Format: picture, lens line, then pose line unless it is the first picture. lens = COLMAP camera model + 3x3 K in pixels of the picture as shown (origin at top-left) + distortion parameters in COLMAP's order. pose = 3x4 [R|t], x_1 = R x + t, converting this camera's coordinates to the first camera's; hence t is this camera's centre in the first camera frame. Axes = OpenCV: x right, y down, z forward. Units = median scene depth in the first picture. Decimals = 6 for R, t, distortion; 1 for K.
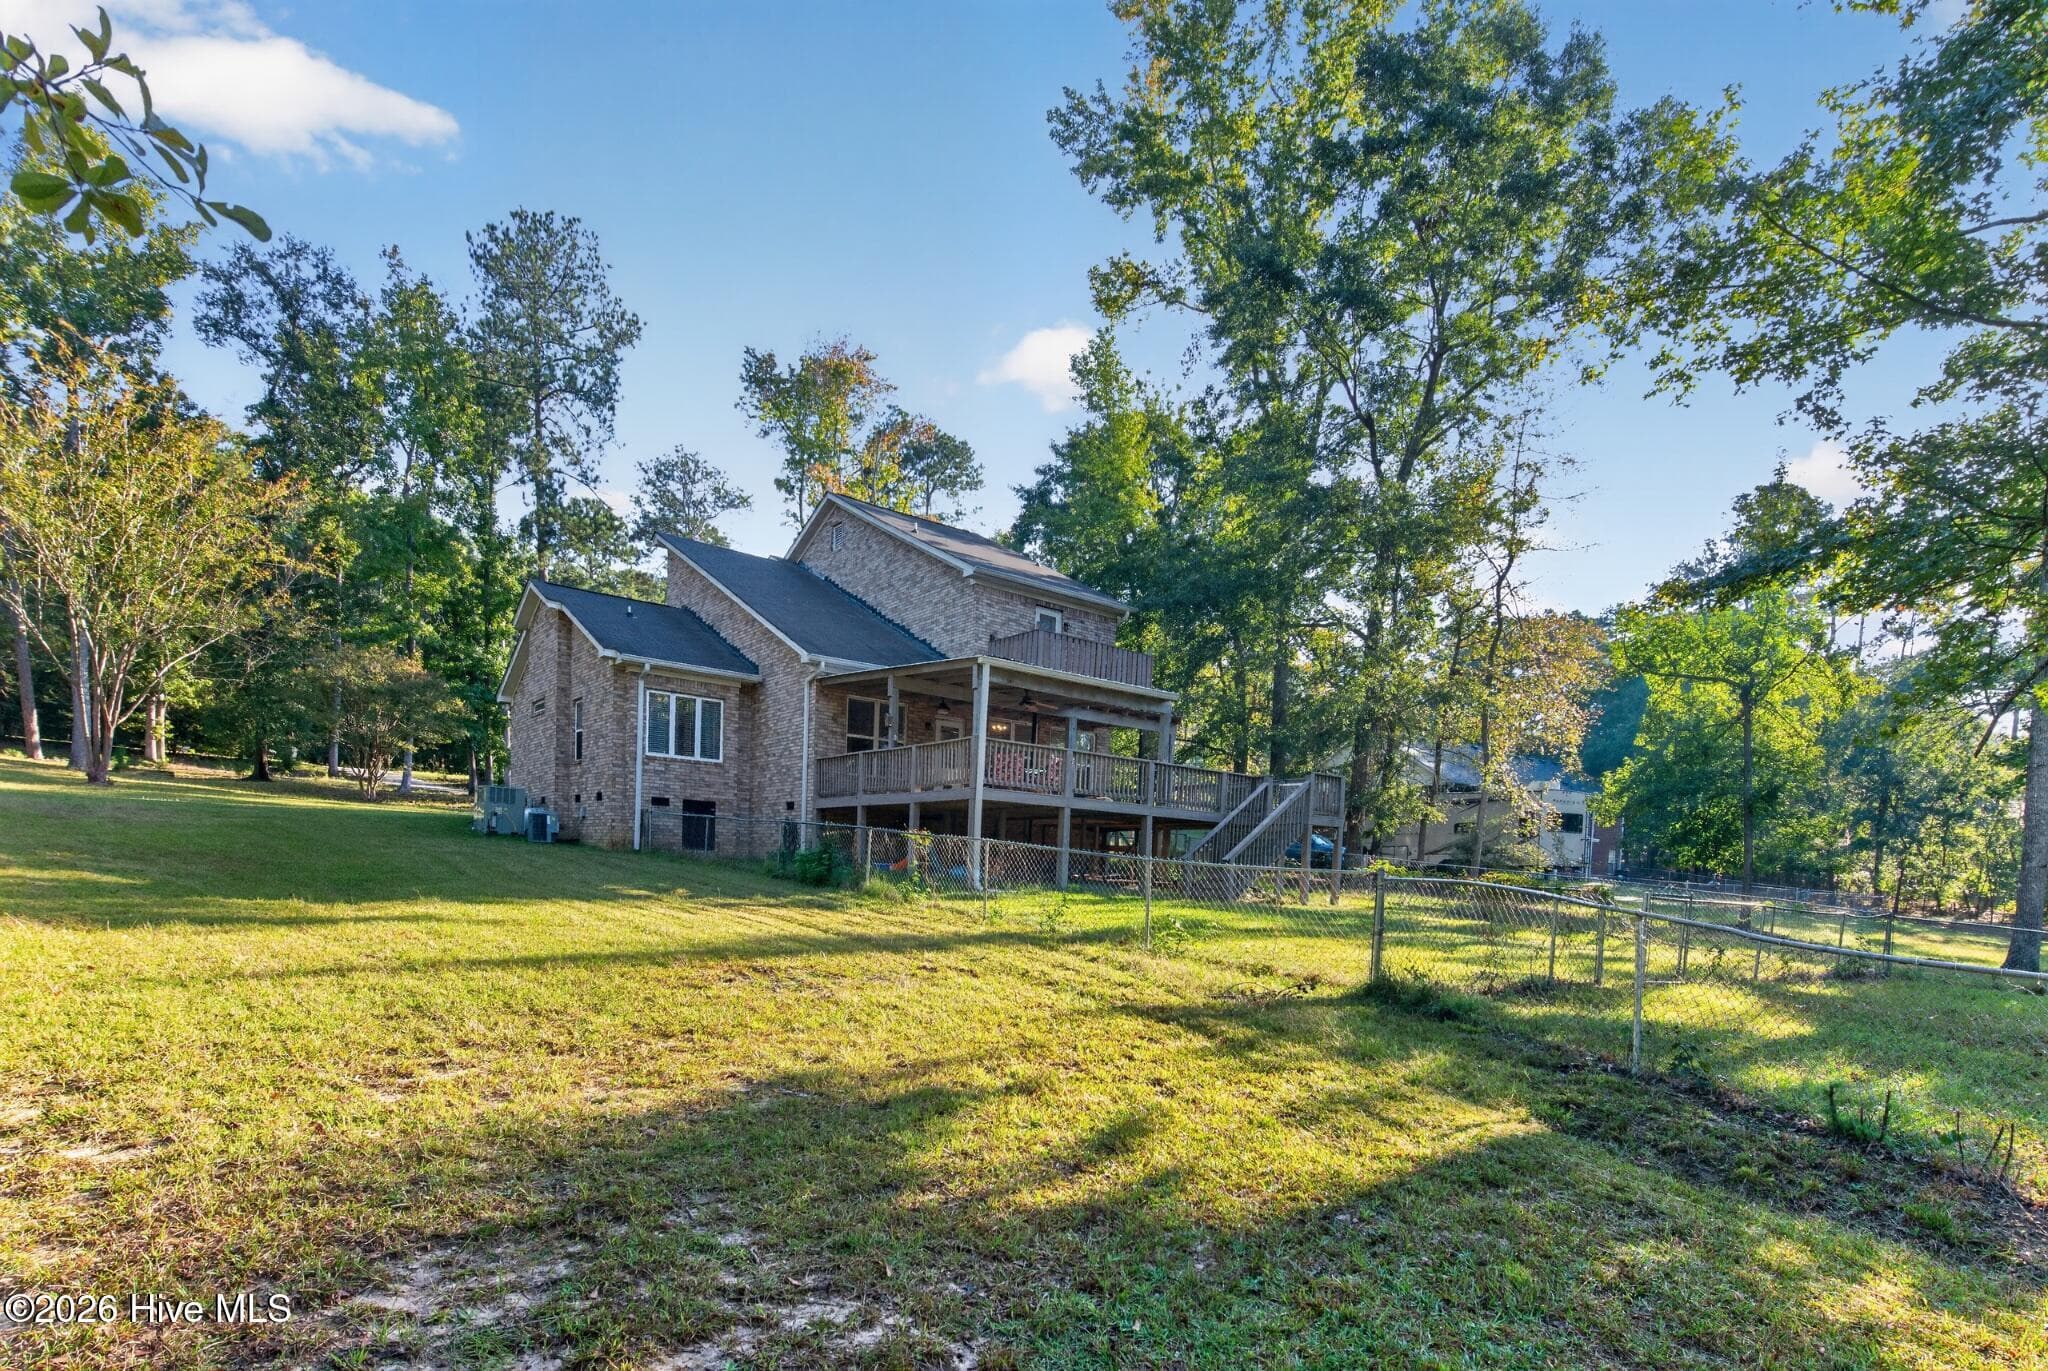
lens RADIAL K [[1052.8, 0, 1030.5], [0, 1052.8, 706.2], [0, 0, 1]] dist [0.001809, 0.000159]
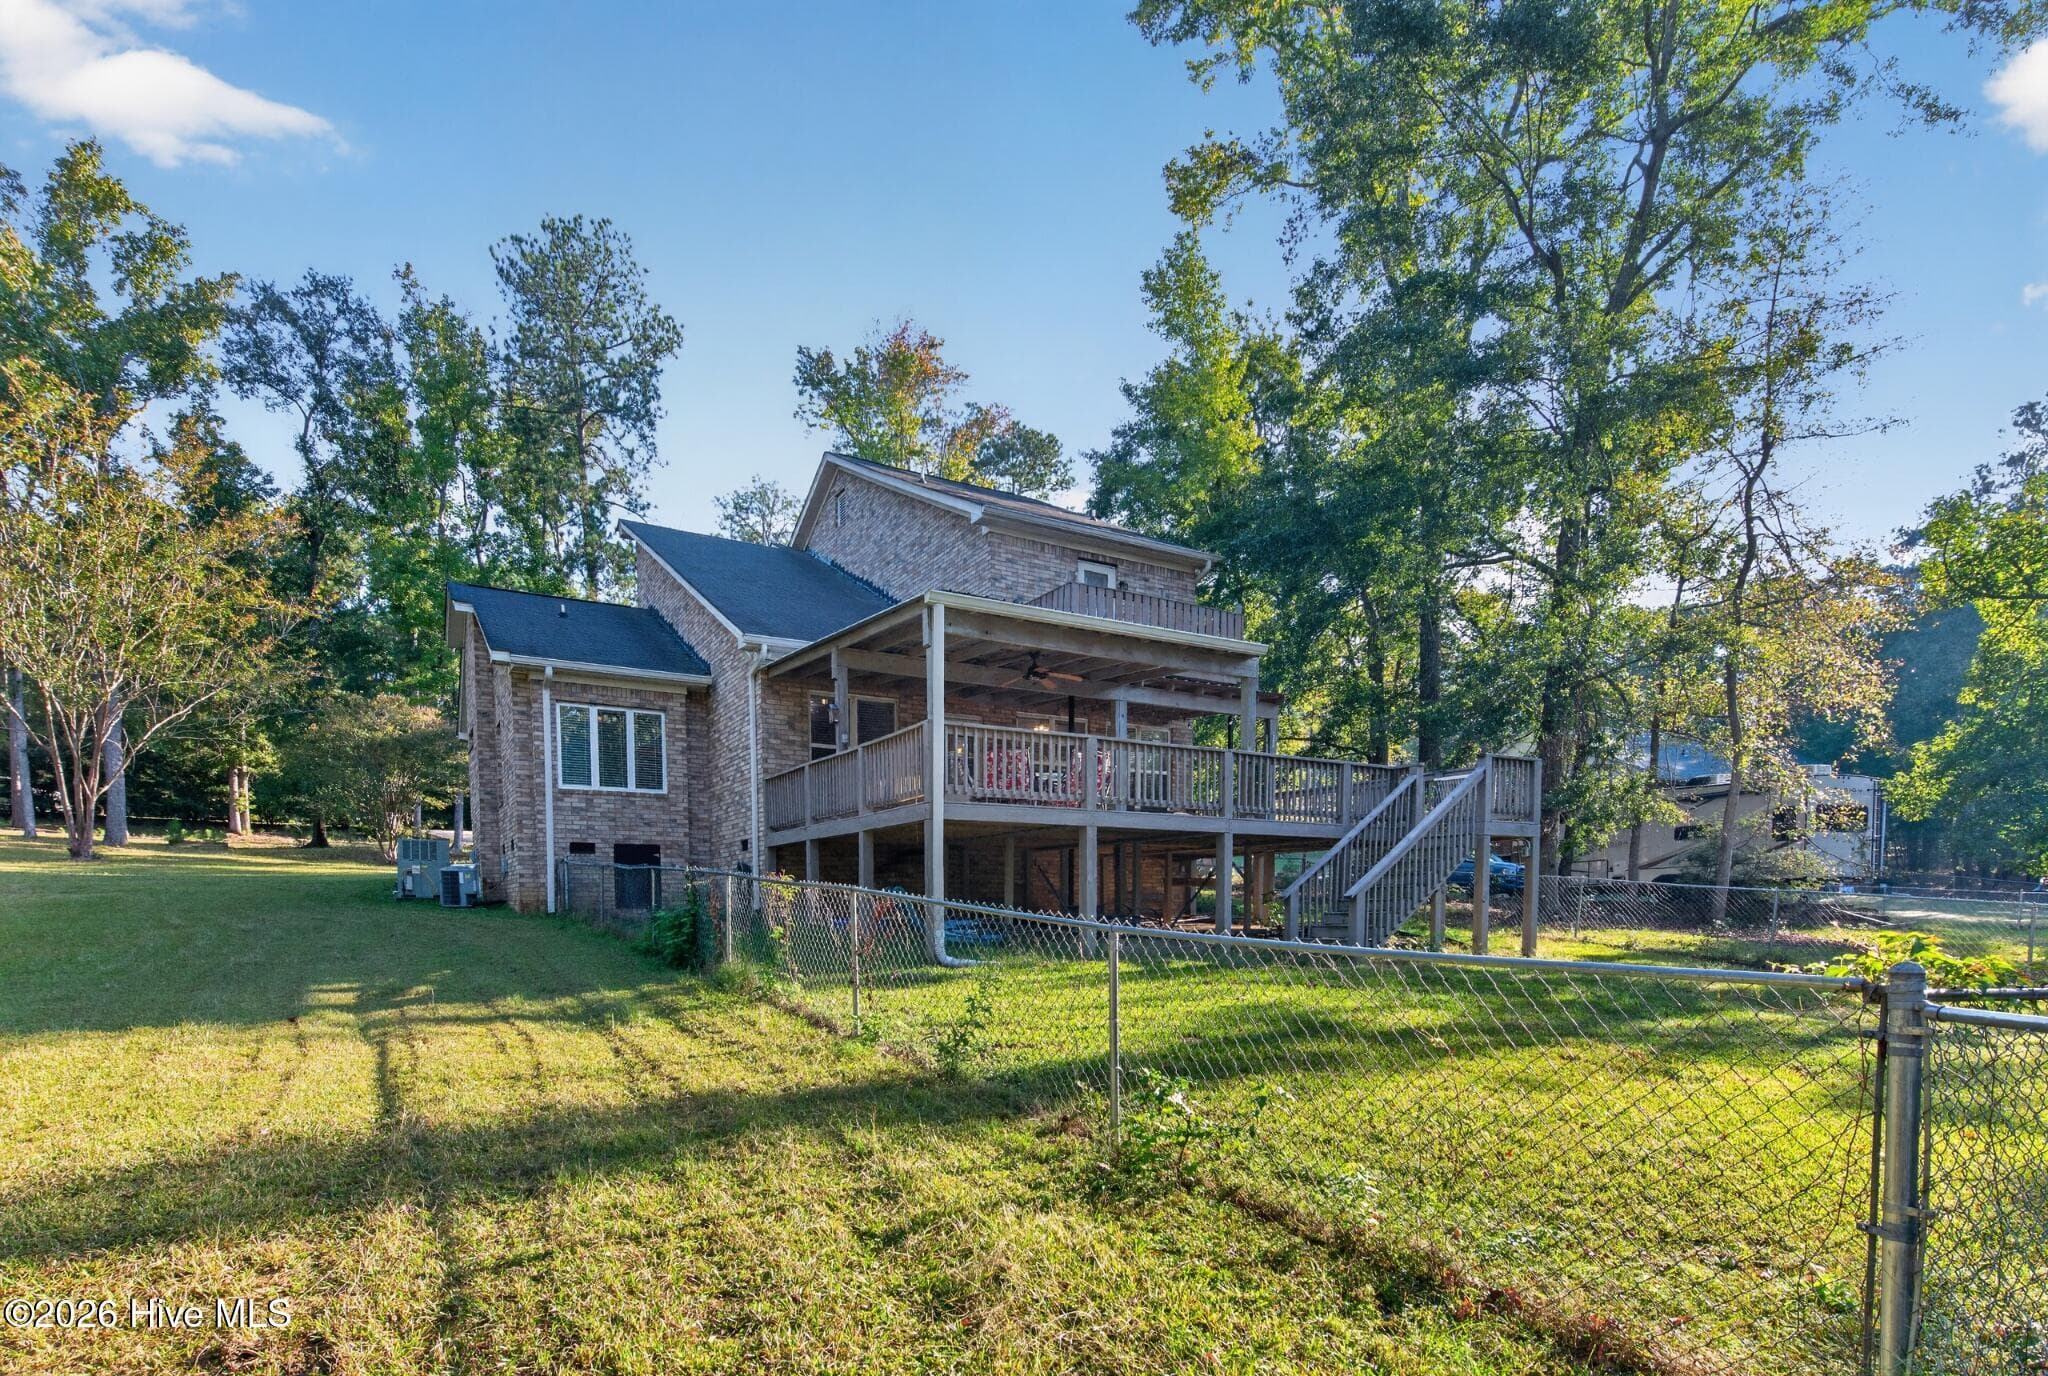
lens RADIAL K [[811.1, 0, 1095.8], [0, 811.1, 839.5], [0, 0, 1]] dist [0.001153, -0.000252]
pose [[0.986428, -0.049408, -0.156585, 0.080962], [0.063305, 0.994364, 0.085040, 0.043531], [0.151501, -0.093798, 0.983997, 0.358367]]
